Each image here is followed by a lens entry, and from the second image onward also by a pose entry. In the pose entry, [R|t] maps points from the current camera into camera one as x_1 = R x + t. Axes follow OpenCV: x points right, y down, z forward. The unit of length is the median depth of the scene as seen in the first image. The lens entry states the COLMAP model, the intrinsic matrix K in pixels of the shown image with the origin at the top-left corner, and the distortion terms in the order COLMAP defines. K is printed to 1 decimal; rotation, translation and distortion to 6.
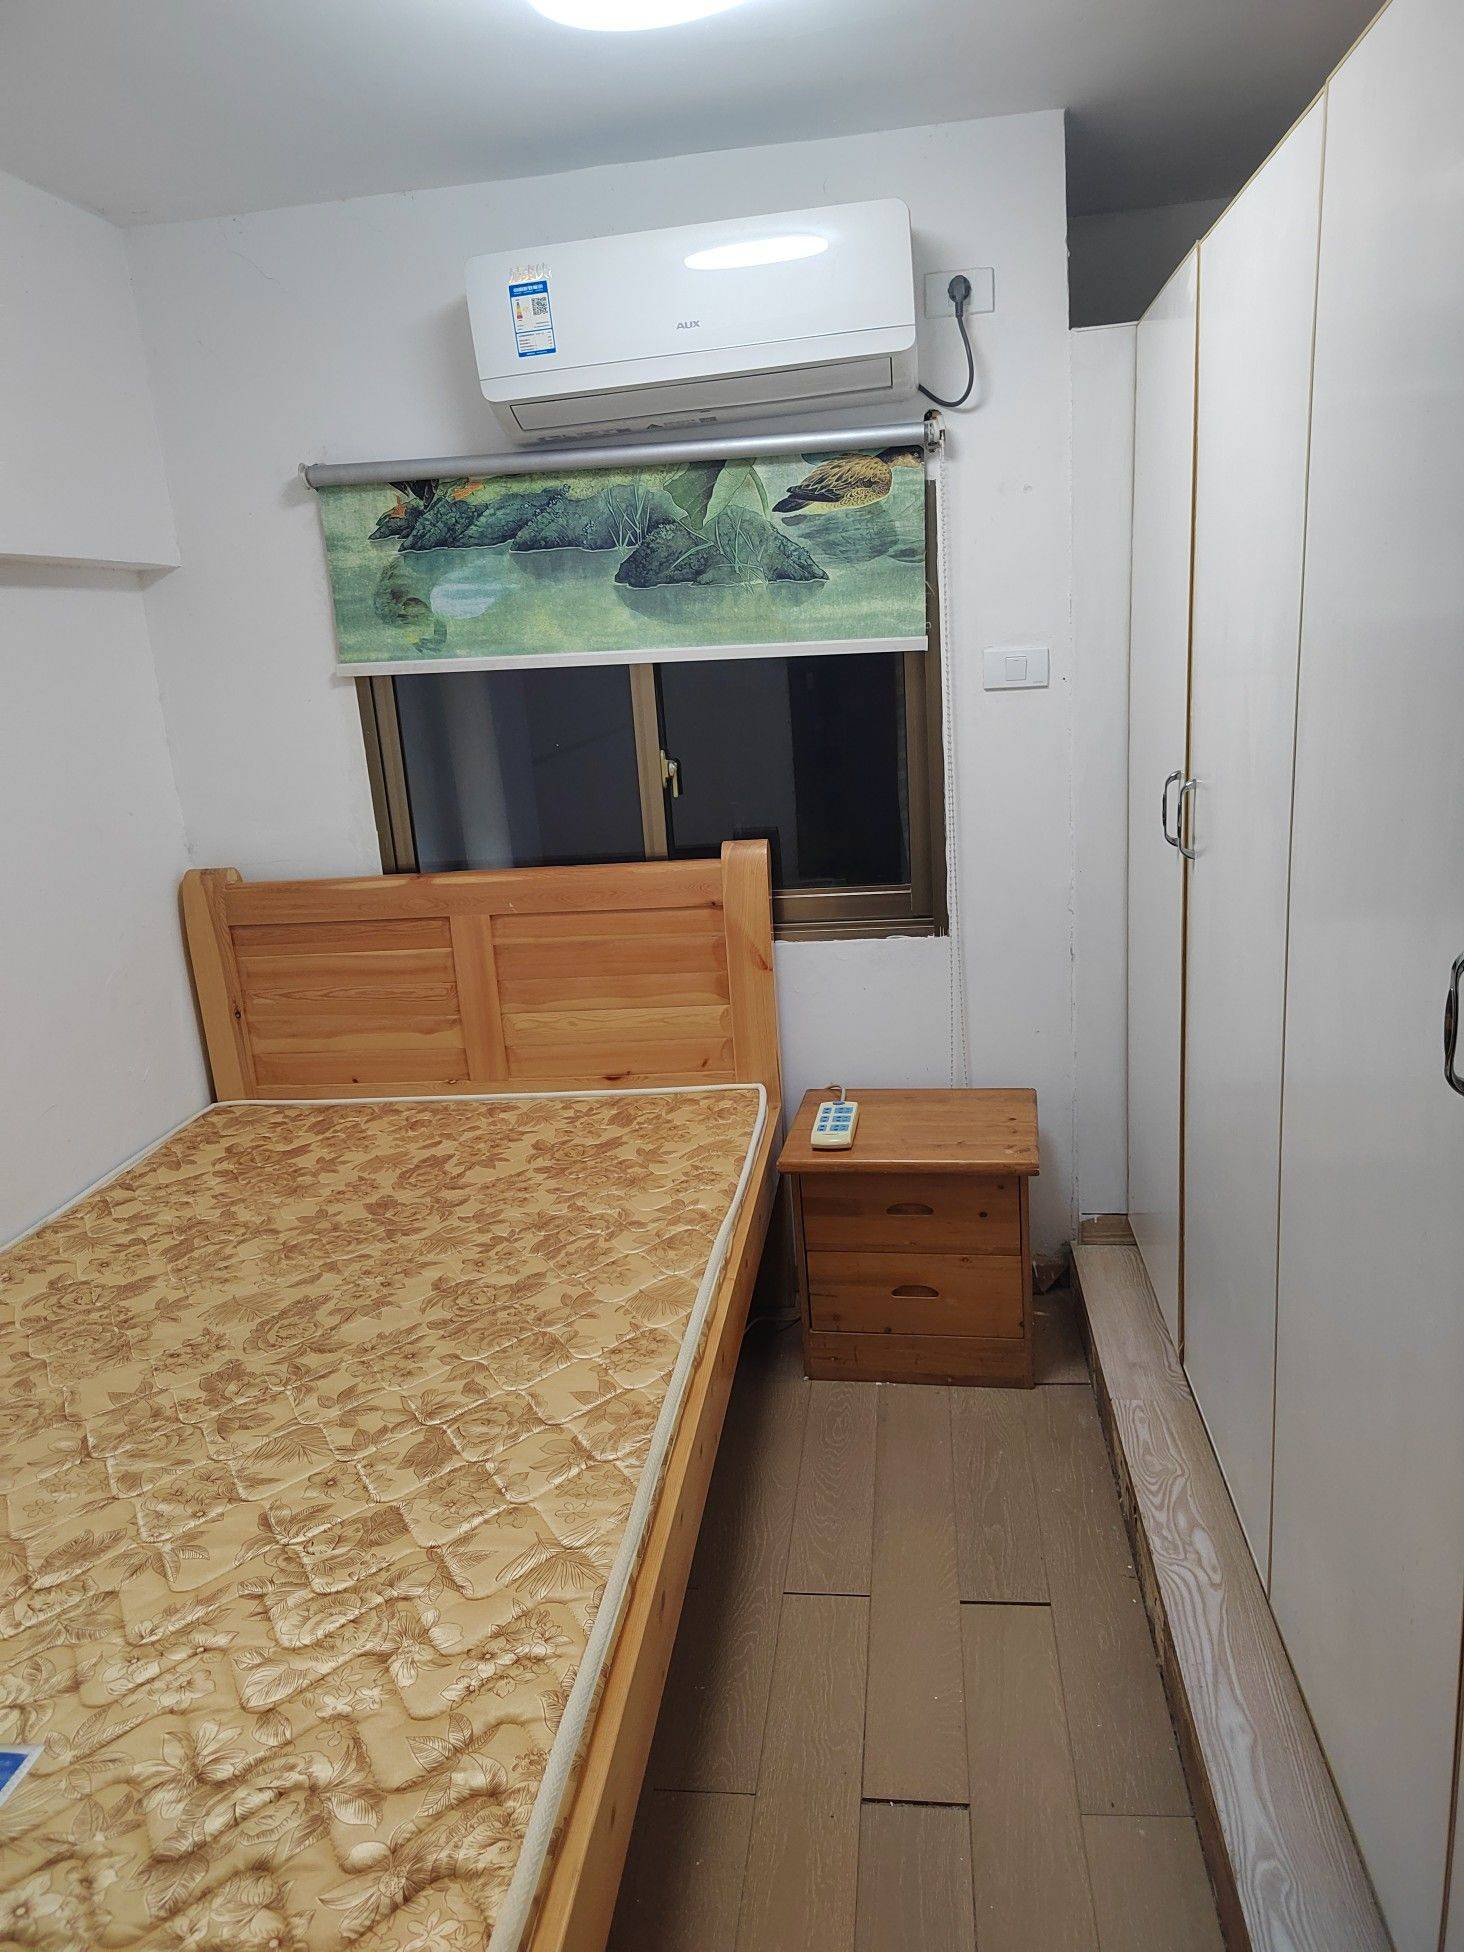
lens RADIAL K [[1332.9, 0, 735.9], [0, 1332.9, 973.1], [0, 0, 1]] dist [0.042382, -0.034725]
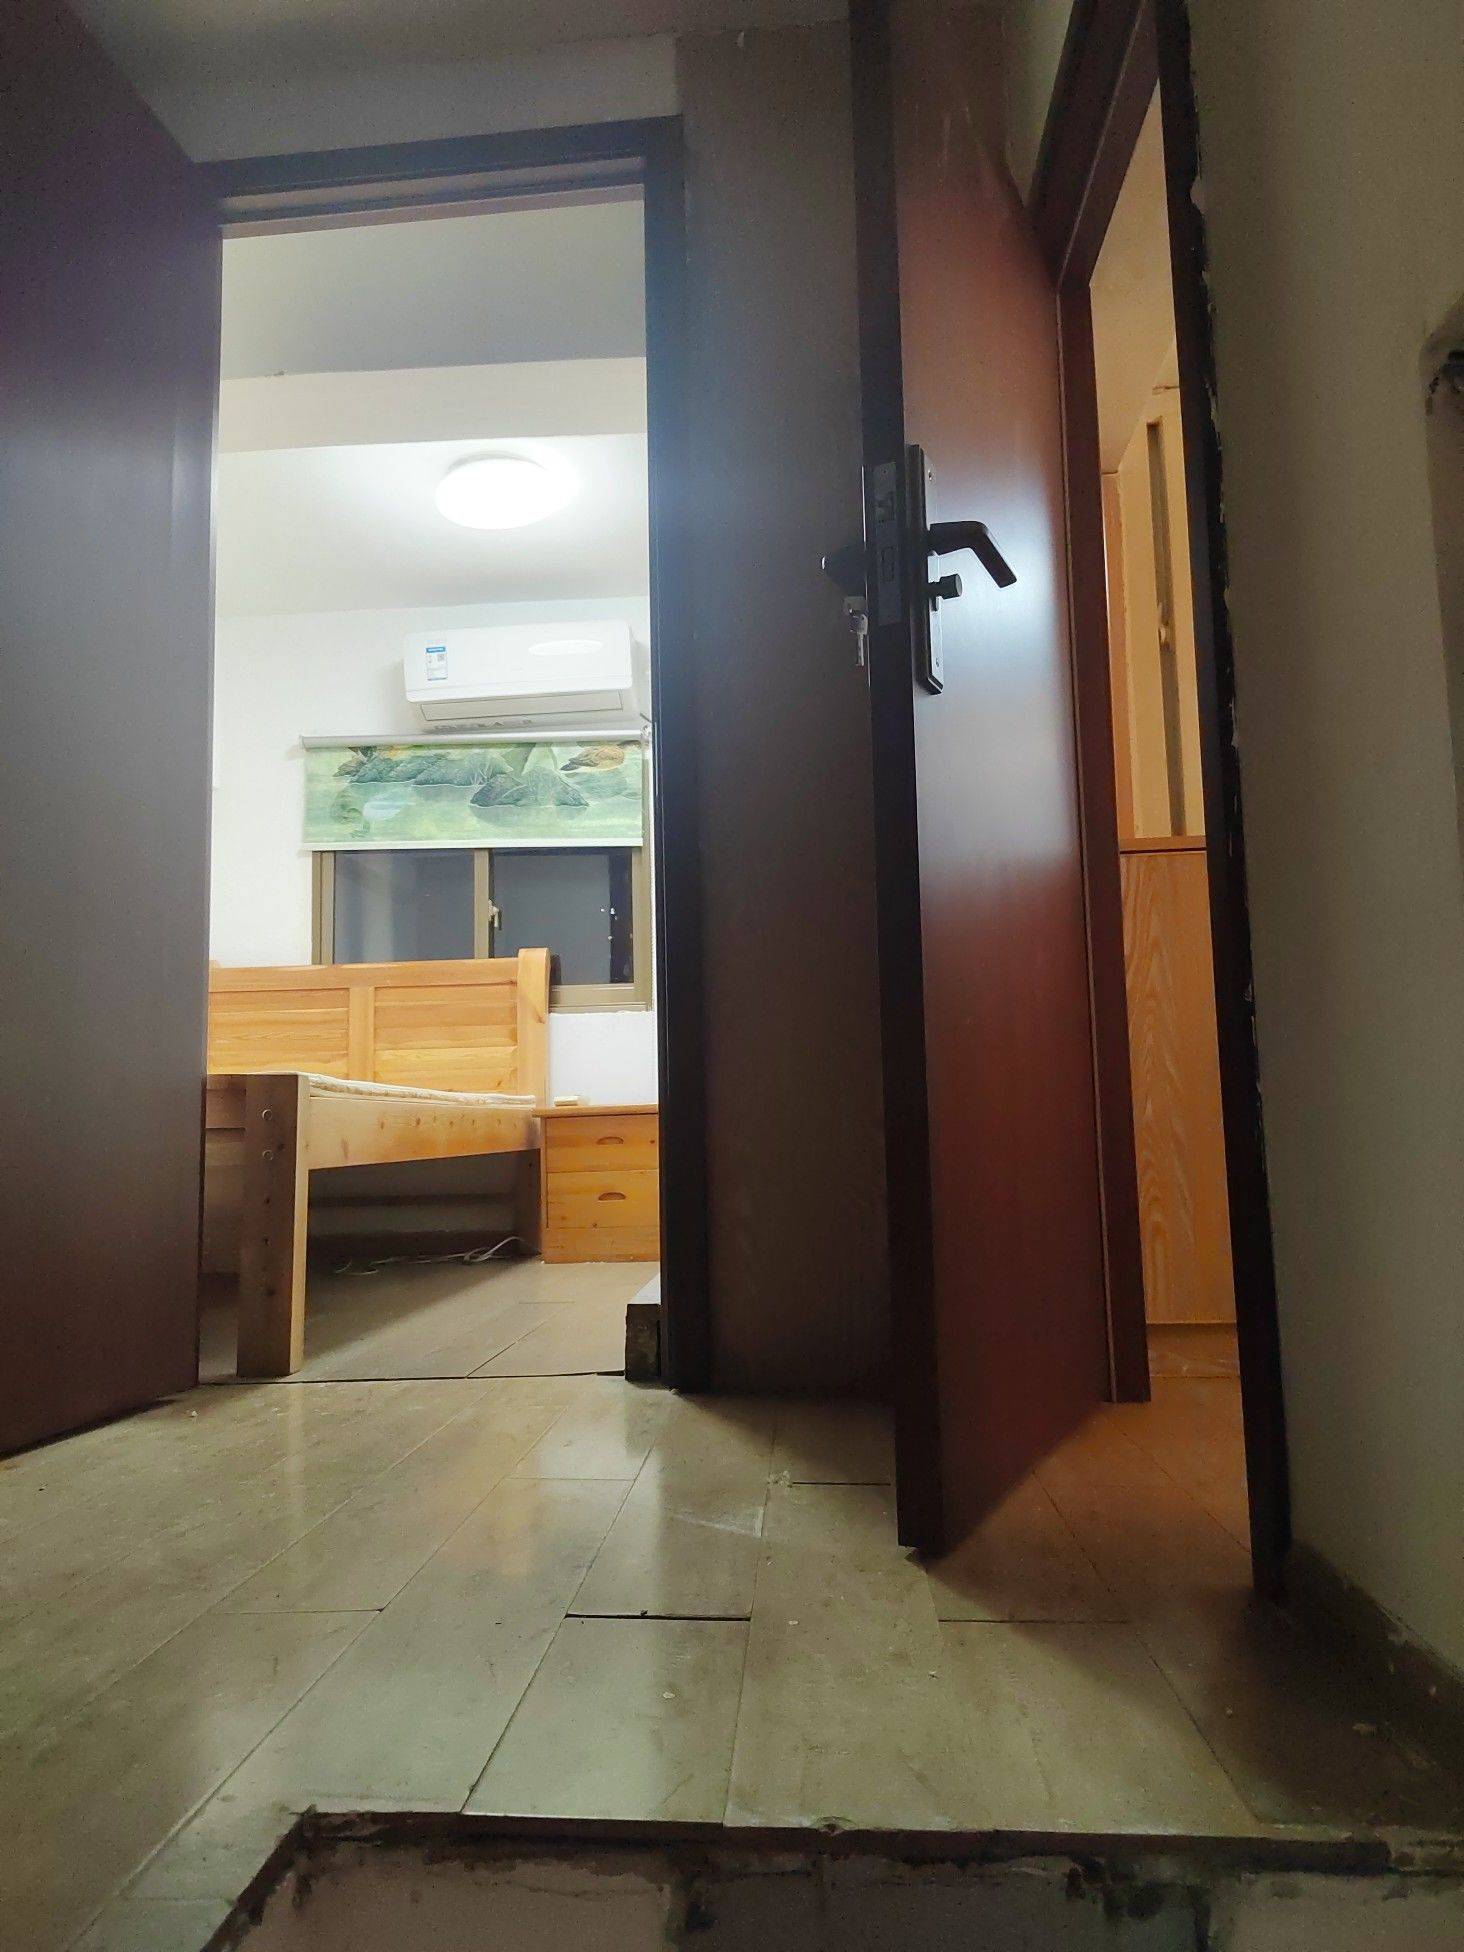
lens RADIAL K [[1332.9, 0, 724.8], [0, 1332.9, 976.3], [0, 0, 1]] dist [0.042382, -0.034725]
pose [[0.997312, 0.053103, 0.050481, 0.169017], [-0.031193, 0.931162, -0.363268, 0.553434], [-0.066297, 0.360717, 0.930316, -0.587369]]
